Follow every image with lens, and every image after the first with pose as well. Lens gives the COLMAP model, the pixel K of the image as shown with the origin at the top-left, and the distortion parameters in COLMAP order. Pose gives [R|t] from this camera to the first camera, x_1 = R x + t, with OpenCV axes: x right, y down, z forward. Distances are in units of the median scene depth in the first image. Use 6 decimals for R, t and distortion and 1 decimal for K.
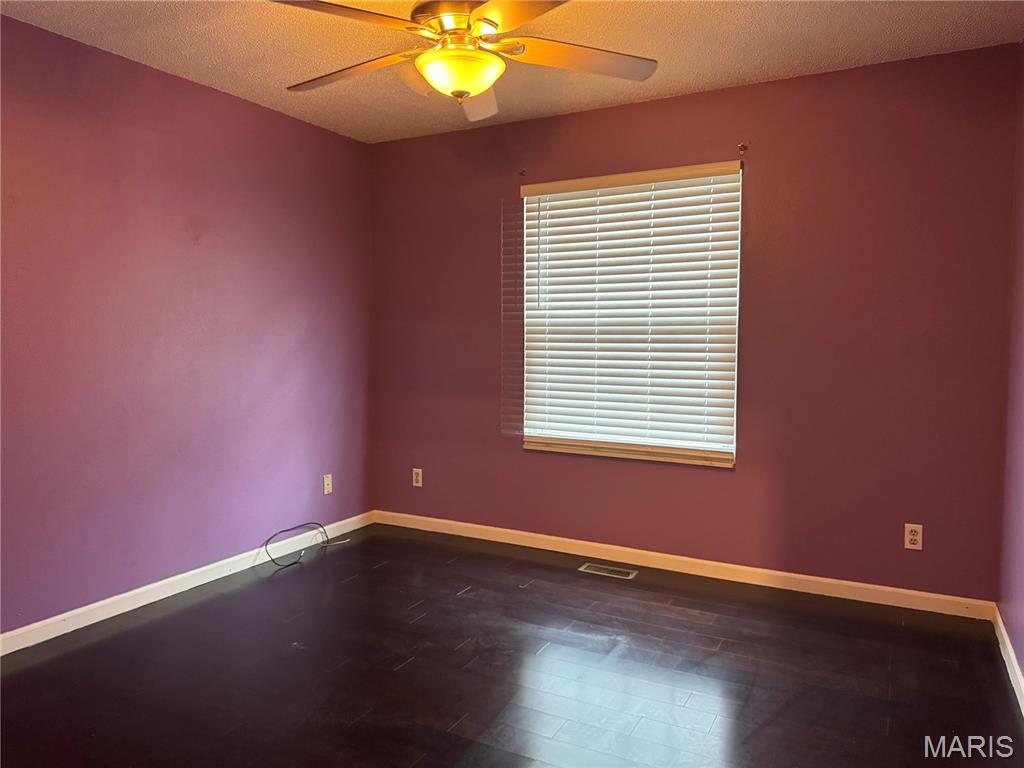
lens RADIAL K [[708.5, 0, 518.2], [0, 708.5, 381.5], [0, 0, 1]] dist [0.121068, -0.194040]
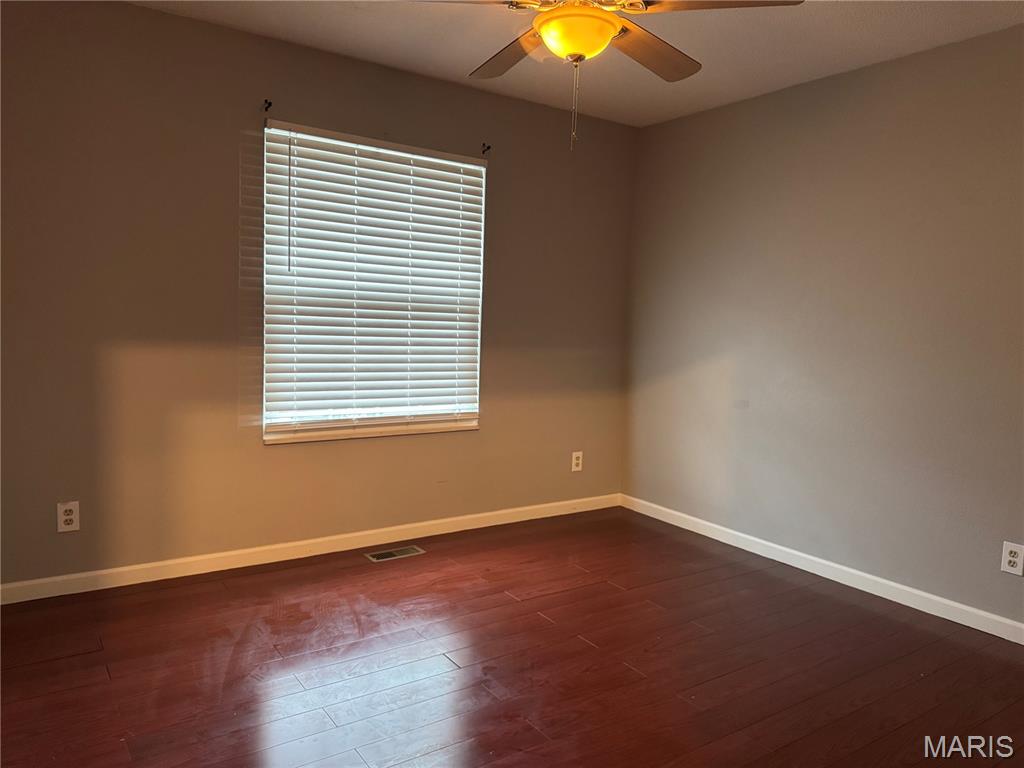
lens RADIAL K [[708.5, 0, 518.2], [0, 708.5, 381.5], [0, 0, 1]] dist [0.121068, -0.194040]
pose [[0.474539, -0.060325, 0.878165, -0.633942], [0.029950, 0.998178, 0.052386, -0.014058], [-0.879725, 0.001442, 0.475481, 0.393669]]
